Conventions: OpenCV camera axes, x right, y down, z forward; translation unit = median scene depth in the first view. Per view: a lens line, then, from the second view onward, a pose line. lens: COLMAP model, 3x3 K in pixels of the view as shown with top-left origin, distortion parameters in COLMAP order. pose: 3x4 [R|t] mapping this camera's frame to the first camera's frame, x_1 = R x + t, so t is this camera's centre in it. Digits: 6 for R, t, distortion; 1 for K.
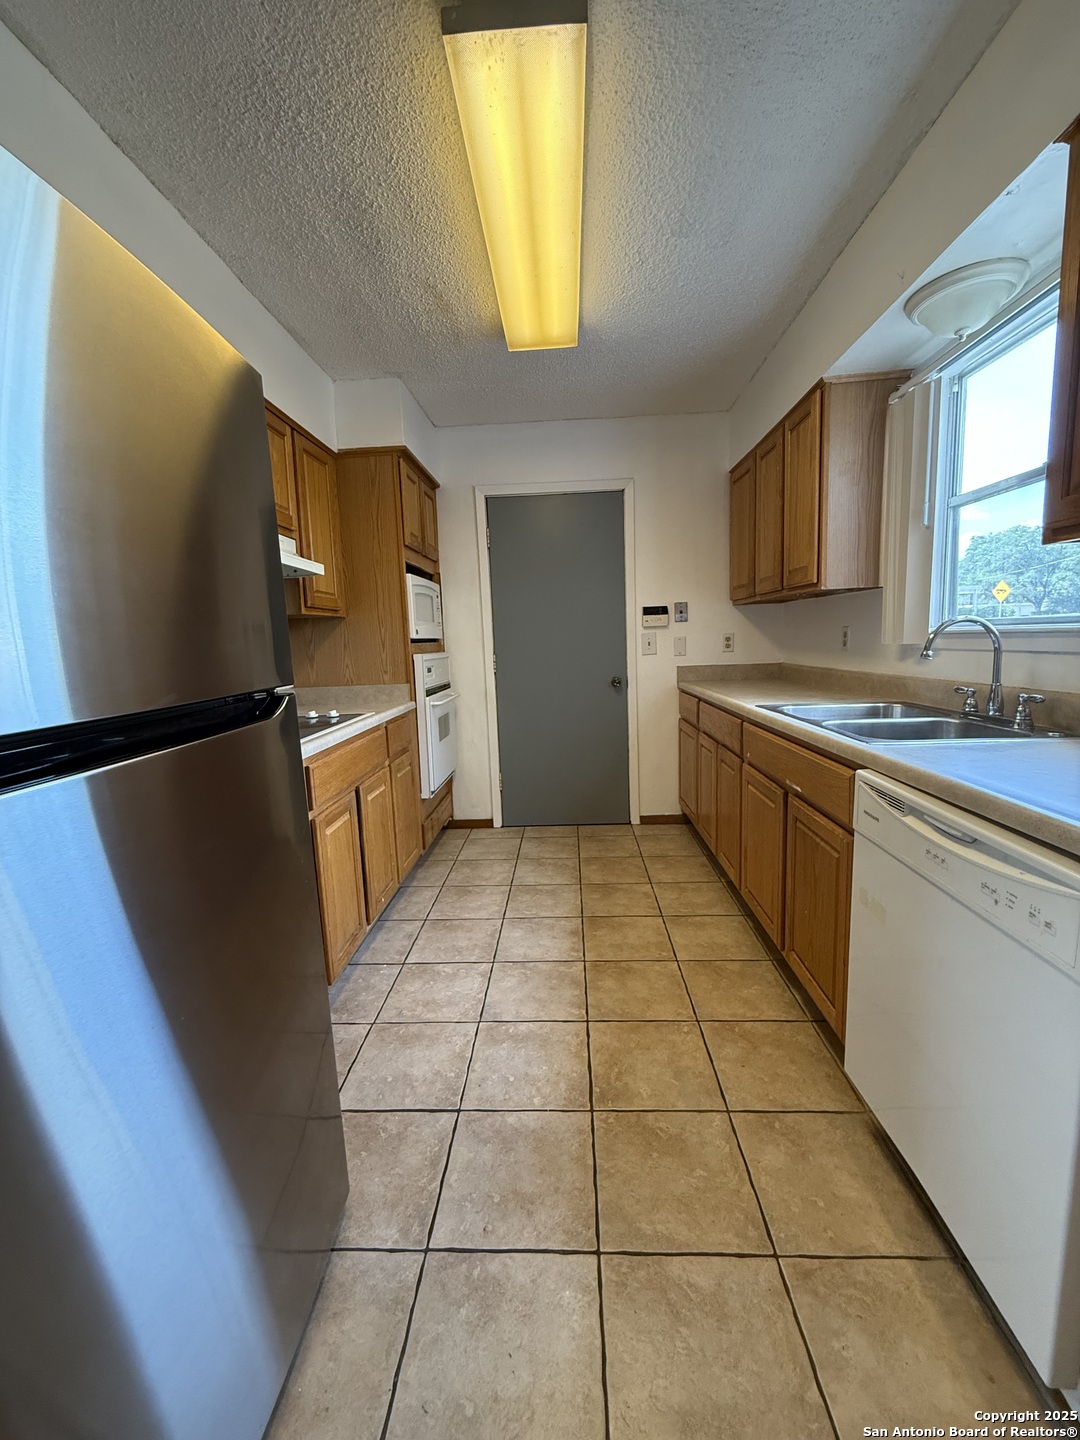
lens RADIAL K [[574.2, 0, 541.4], [0, 574.2, 715.7], [0, 0, 1]] dist [-0.001097, 0.000204]
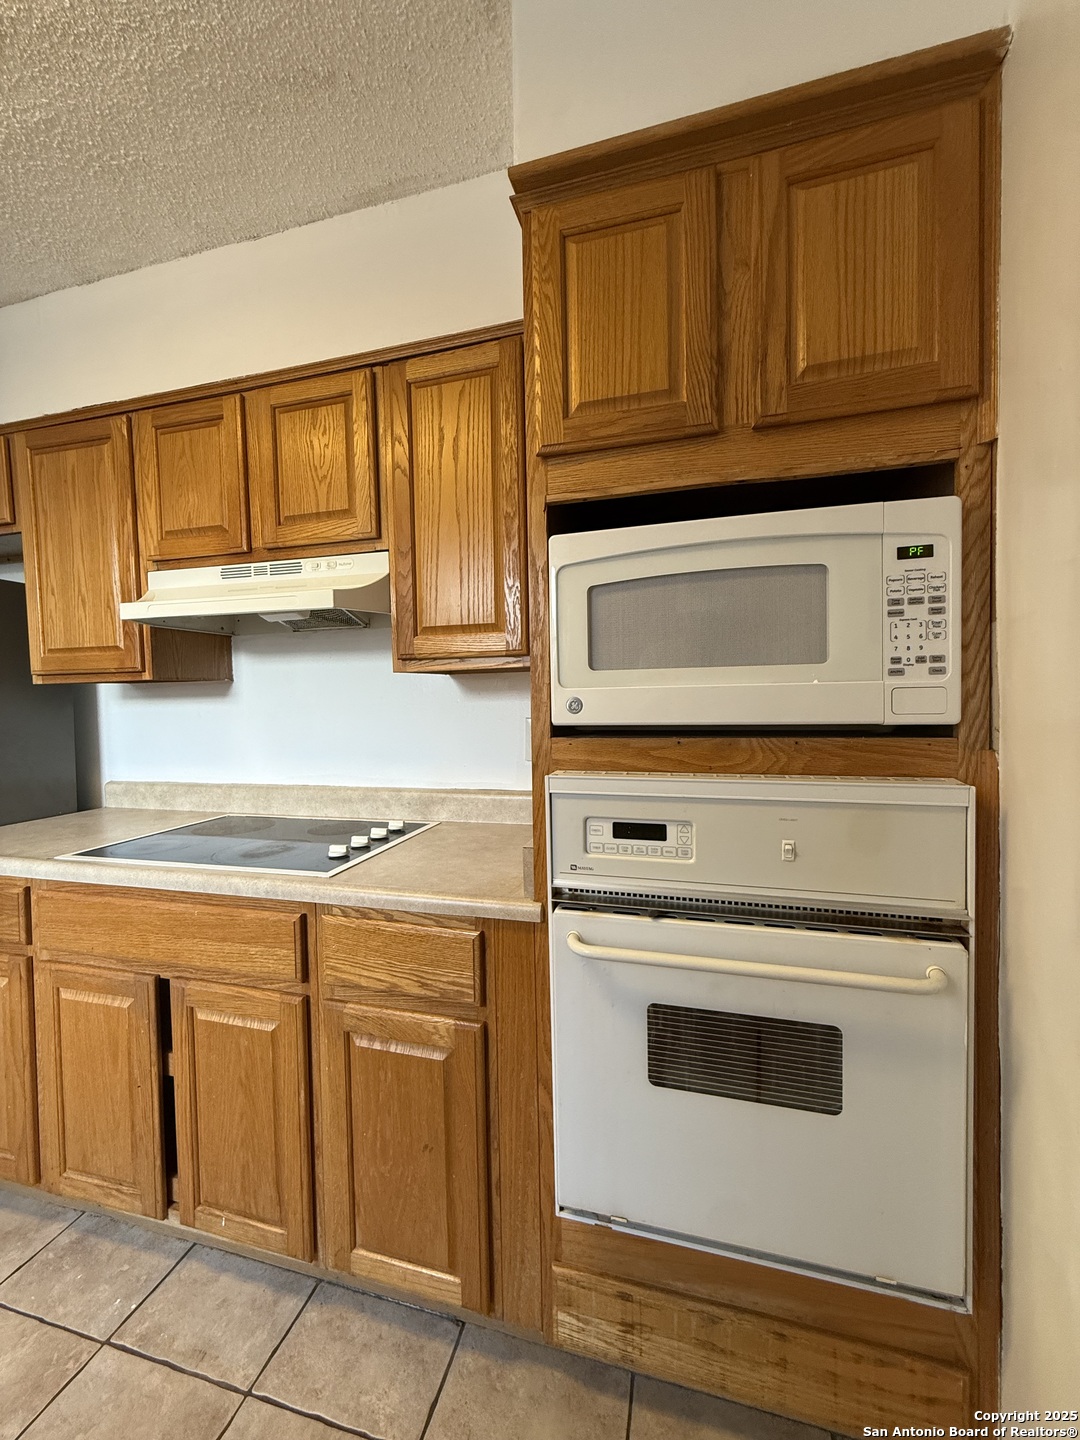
lens RADIAL K [[574.2, 0, 545.3], [0, 574.2, 715.8], [0, 0, 1]] dist [-0.001097, 0.000204]
pose [[-0.216480, 0.071496, -0.973666, 0.121361], [-0.101745, 0.990232, 0.095334, -0.193247], [0.970971, 0.119704, -0.207091, 1.200779]]
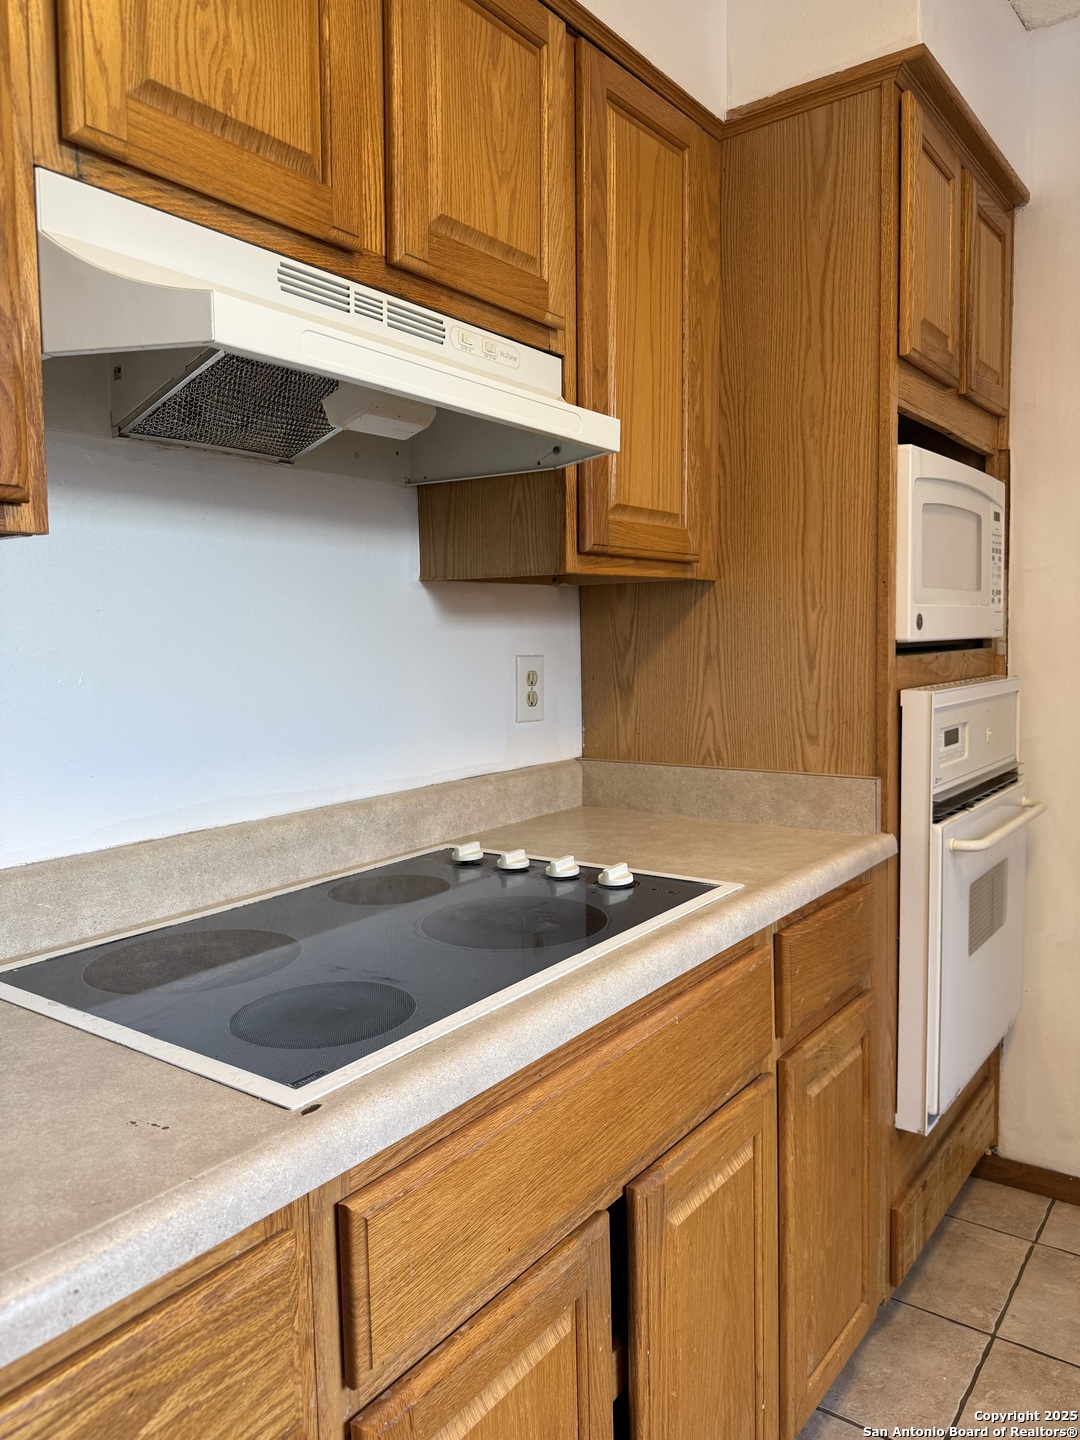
lens RADIAL K [[1030.6, 0, 542.8], [0, 1030.6, 715.3], [0, 0, 1]] dist [0.026503, -0.028847]
pose [[0.832755, 0.062217, -0.550134, -0.077324], [-0.082167, 0.996550, -0.011674, -0.077650], [0.547510, 0.054925, 0.834995, 0.448795]]
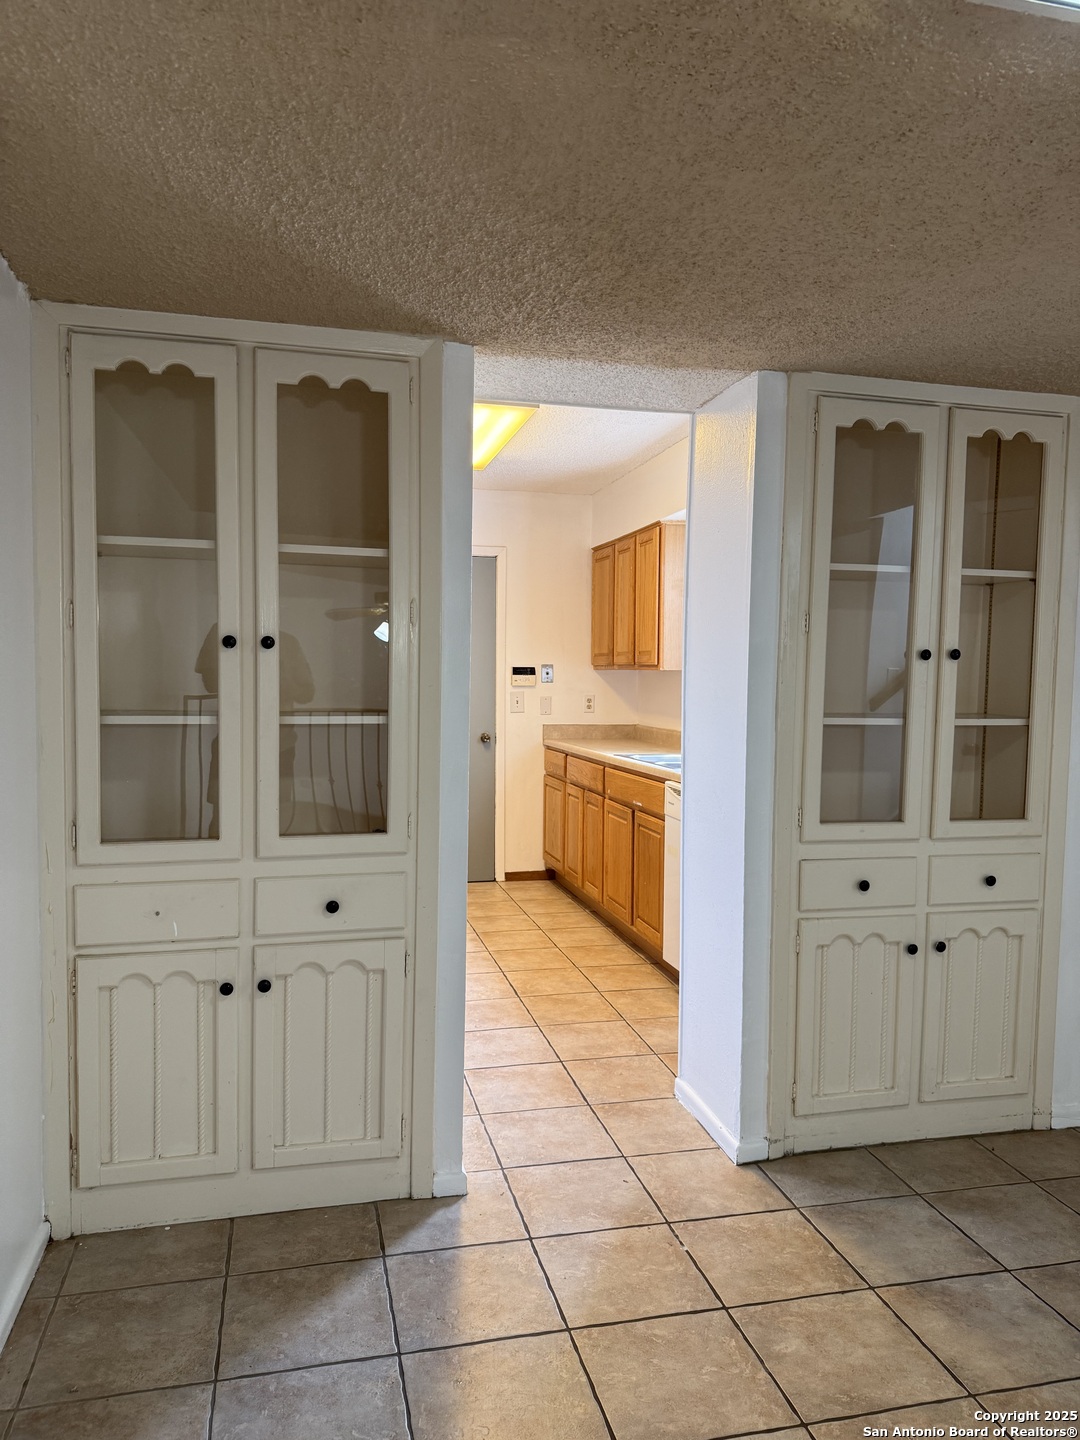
lens RADIAL K [[1030.6, 0, 536.7], [0, 1030.6, 726.2], [0, 0, 1]] dist [0.026503, -0.028847]
pose [[0.959645, 0.030879, 0.279514, -0.406051], [-0.007356, 0.996369, -0.084817, 0.104063], [-0.281119, 0.079338, 0.956388, -1.073150]]
